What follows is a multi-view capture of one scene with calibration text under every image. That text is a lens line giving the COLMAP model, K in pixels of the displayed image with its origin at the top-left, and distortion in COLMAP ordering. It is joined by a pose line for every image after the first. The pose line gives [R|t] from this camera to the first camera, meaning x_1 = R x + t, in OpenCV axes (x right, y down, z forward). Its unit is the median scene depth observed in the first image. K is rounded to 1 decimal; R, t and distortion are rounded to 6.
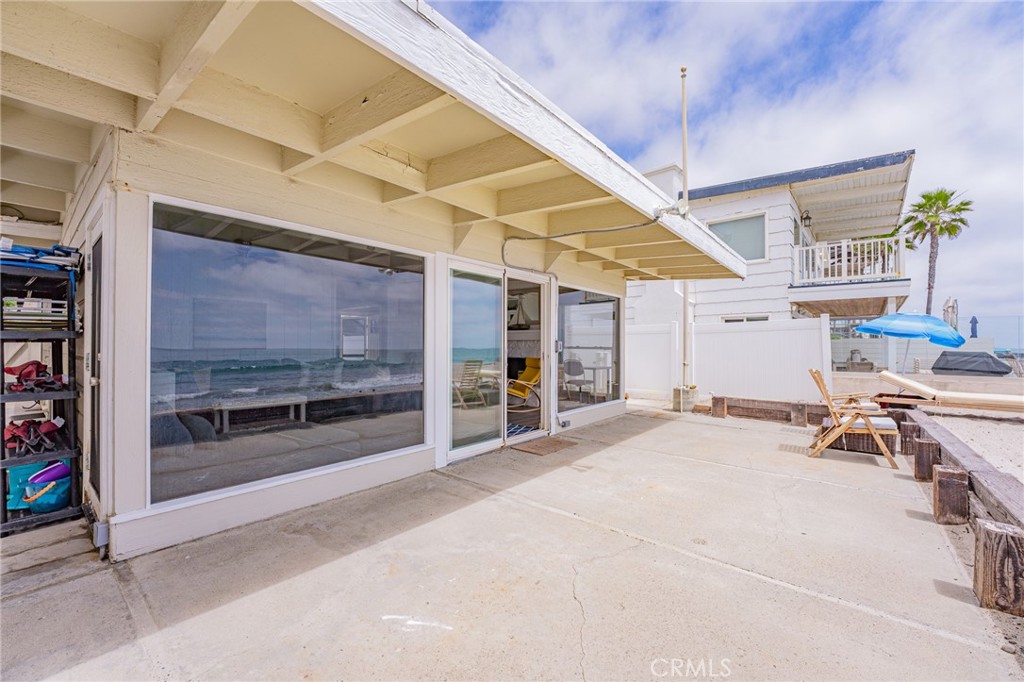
lens RADIAL K [[416.5, 0, 506.1], [0, 416.5, 341.9], [0, 0, 1]] dist [-0.026252, 0.002327]
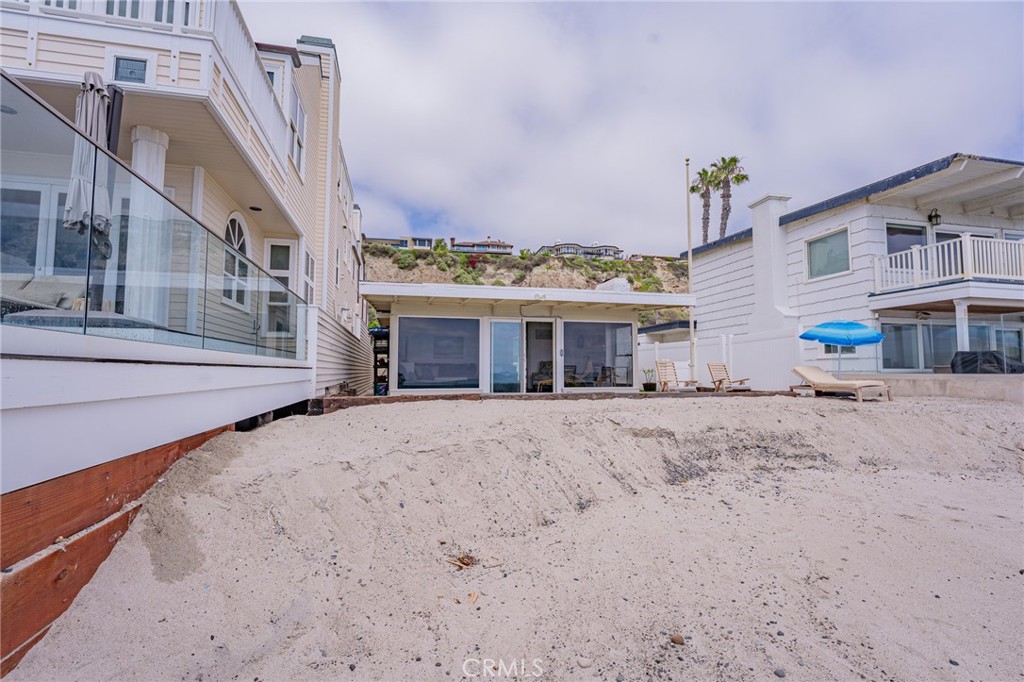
lens RADIAL K [[480.9, 0, 512.3], [0, 480.9, 339.5], [0, 0, 1]] dist [-0.000139, -0.000034]
pose [[0.796251, -0.043006, -0.603436, 1.327489], [0.006725, 0.998038, -0.062255, 0.089924], [0.604930, 0.045512, 0.794977, -0.968409]]
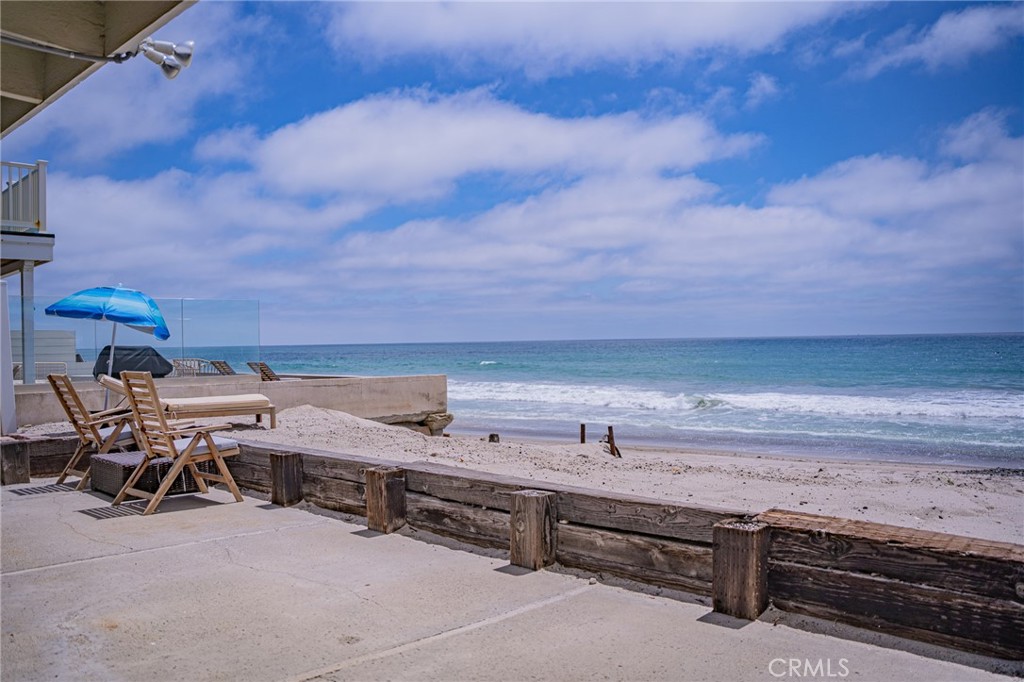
lens RADIAL K [[808.3, 0, 509.7], [0, 808.3, 340.9], [0, 0, 1]] dist [-0.062666, 0.002931]
pose [[0.077464, -0.002217, 0.996993, -0.319761], [0.002192, 0.999995, 0.002054, 0.018702], [-0.996993, 0.002026, 0.077469, 0.311618]]
